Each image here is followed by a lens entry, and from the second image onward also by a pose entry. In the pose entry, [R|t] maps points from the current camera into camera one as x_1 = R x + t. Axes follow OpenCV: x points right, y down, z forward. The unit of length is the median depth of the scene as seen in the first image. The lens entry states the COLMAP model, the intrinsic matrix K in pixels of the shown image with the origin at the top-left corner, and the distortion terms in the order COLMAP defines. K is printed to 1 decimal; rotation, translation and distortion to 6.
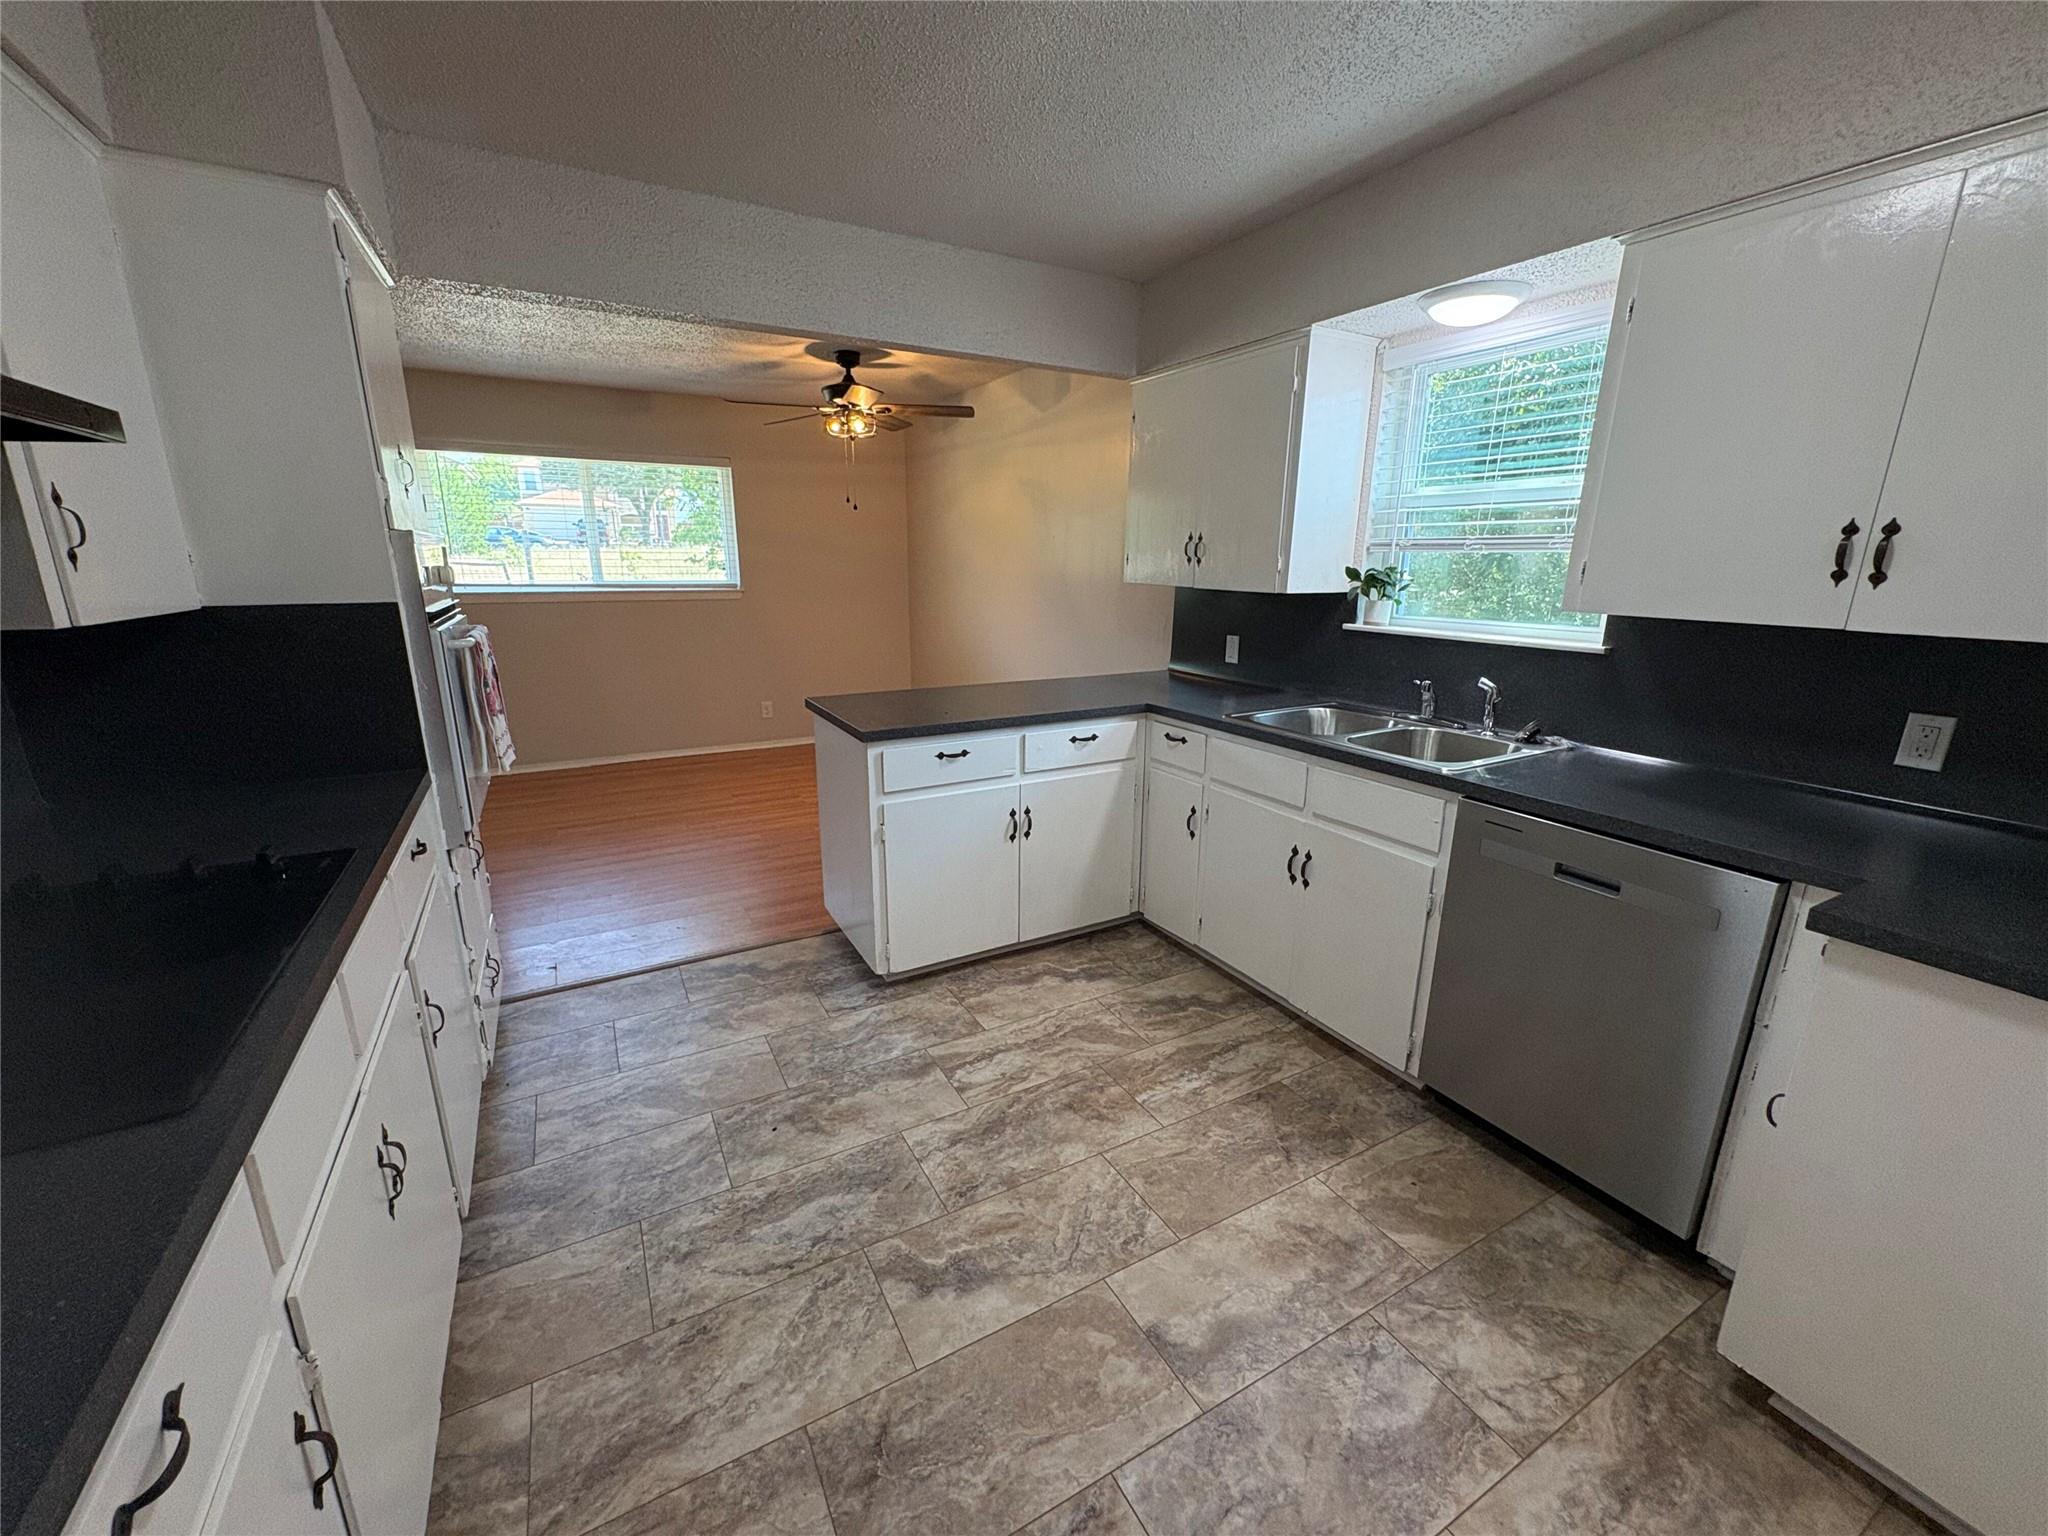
lens RADIAL K [[816.0, 0, 1024.1], [0, 816.0, 771.6], [0, 0, 1]] dist [0.000157, -0.000093]
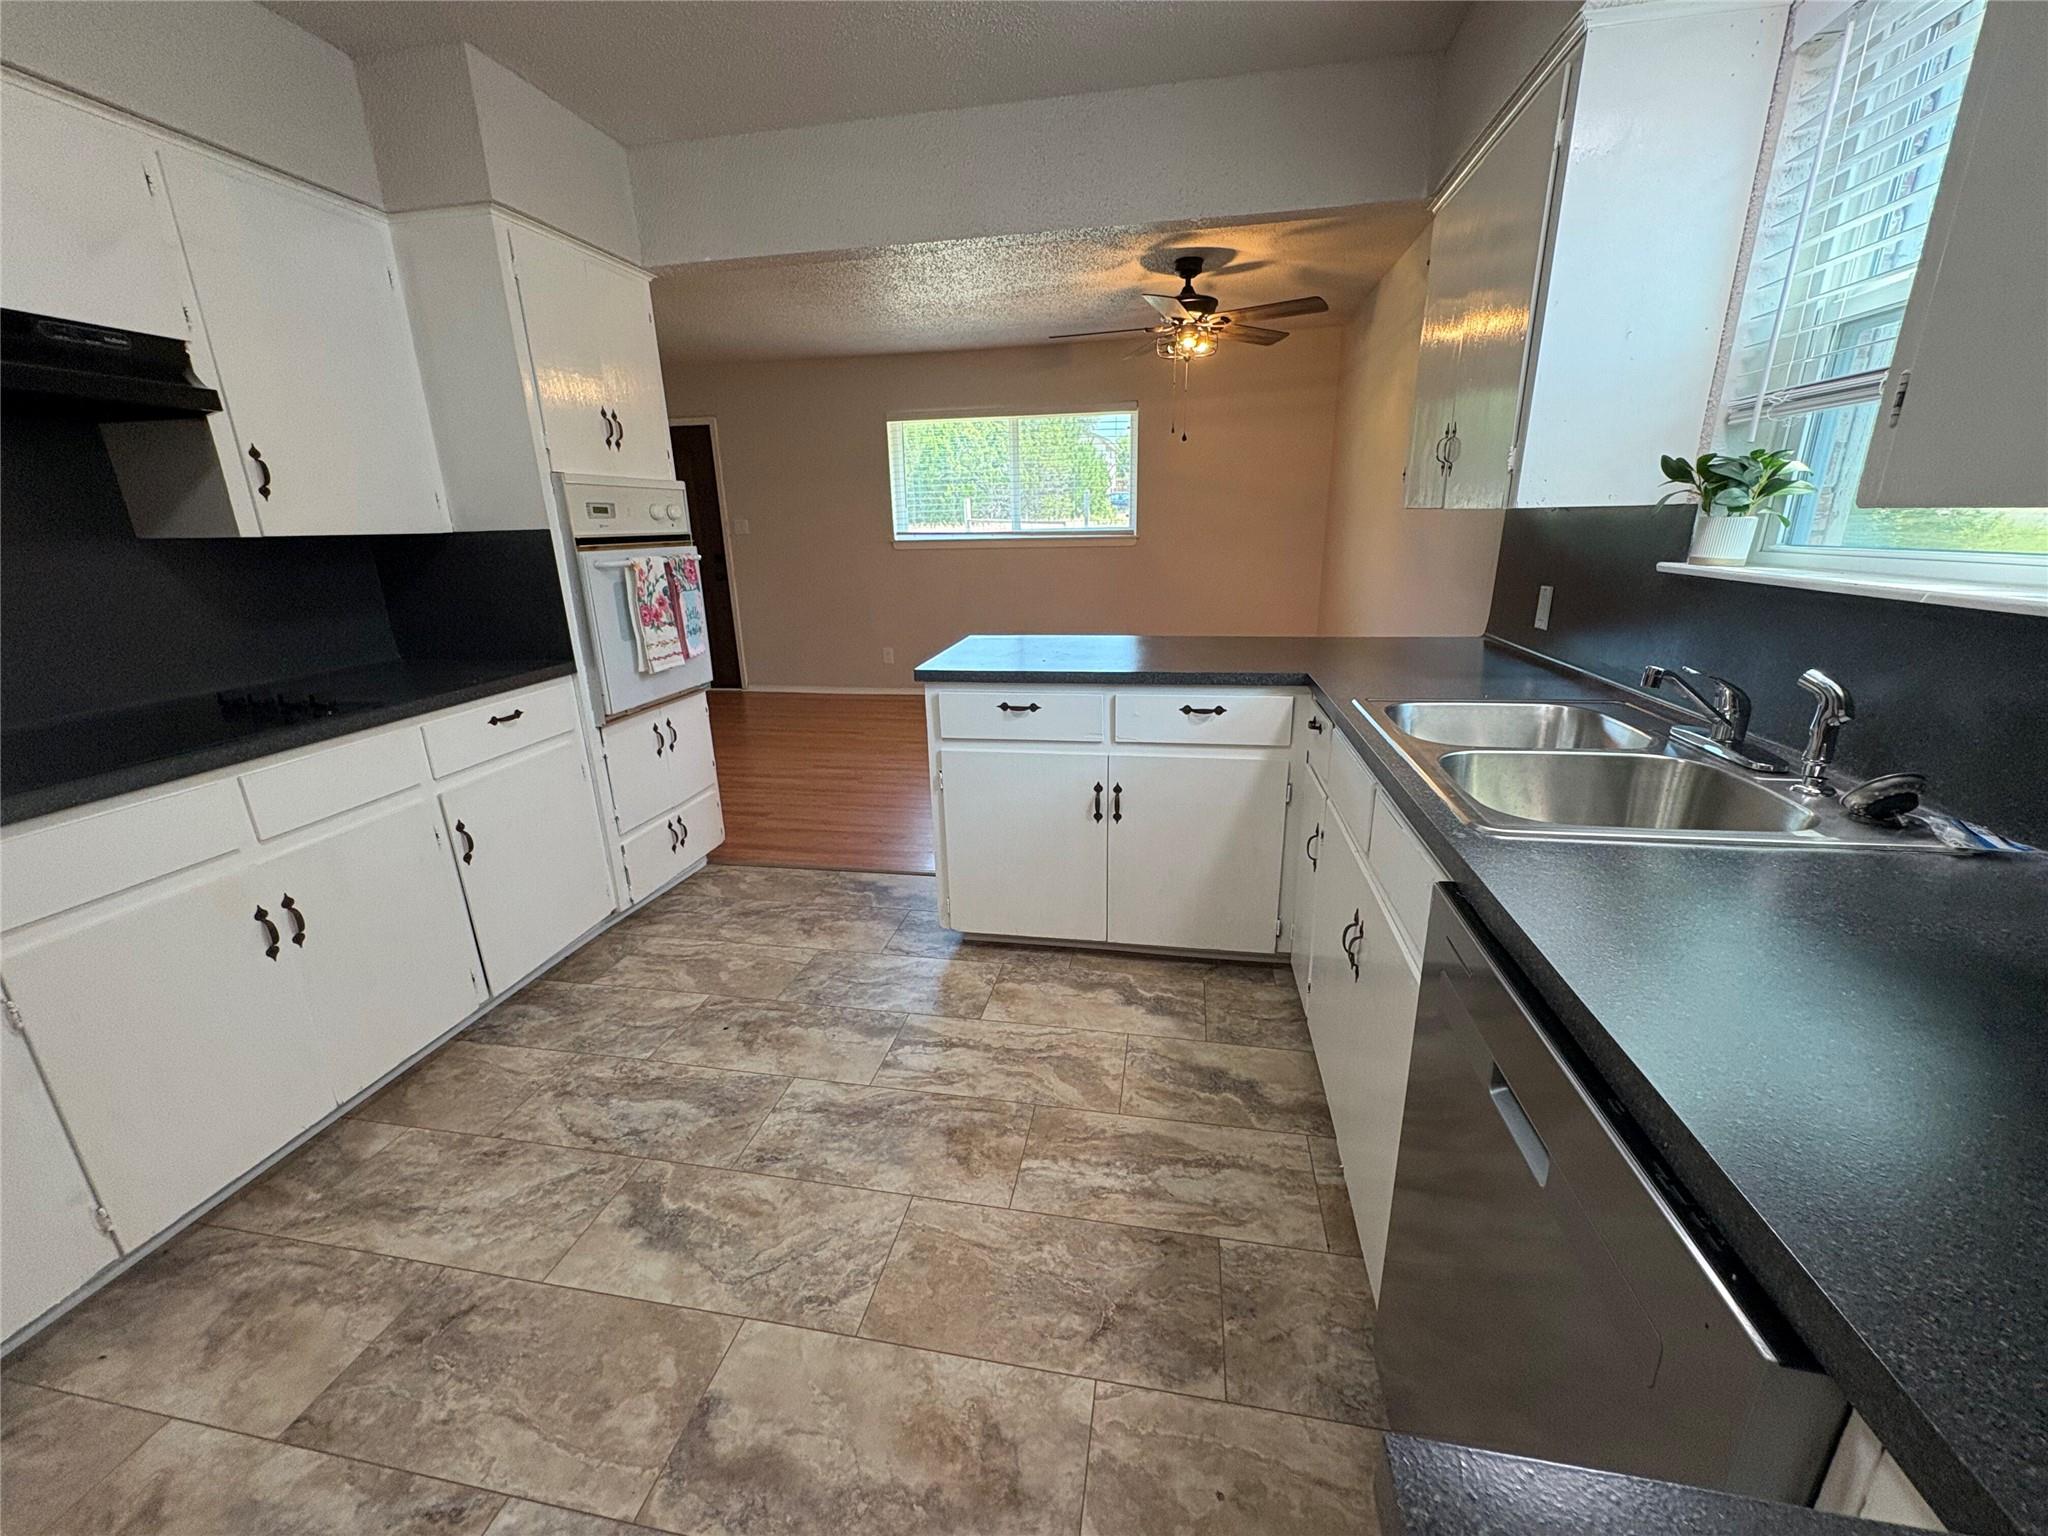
lens RADIAL K [[816.0, 0, 1024.1], [0, 816.0, 771.6], [0, 0, 1]] dist [0.000157, -0.000093]
pose [[0.768504, 0.165331, -0.618116, 0.514417], [-0.135759, 0.986178, 0.094990, -0.040173], [0.625277, 0.010915, 0.780327, 0.351586]]
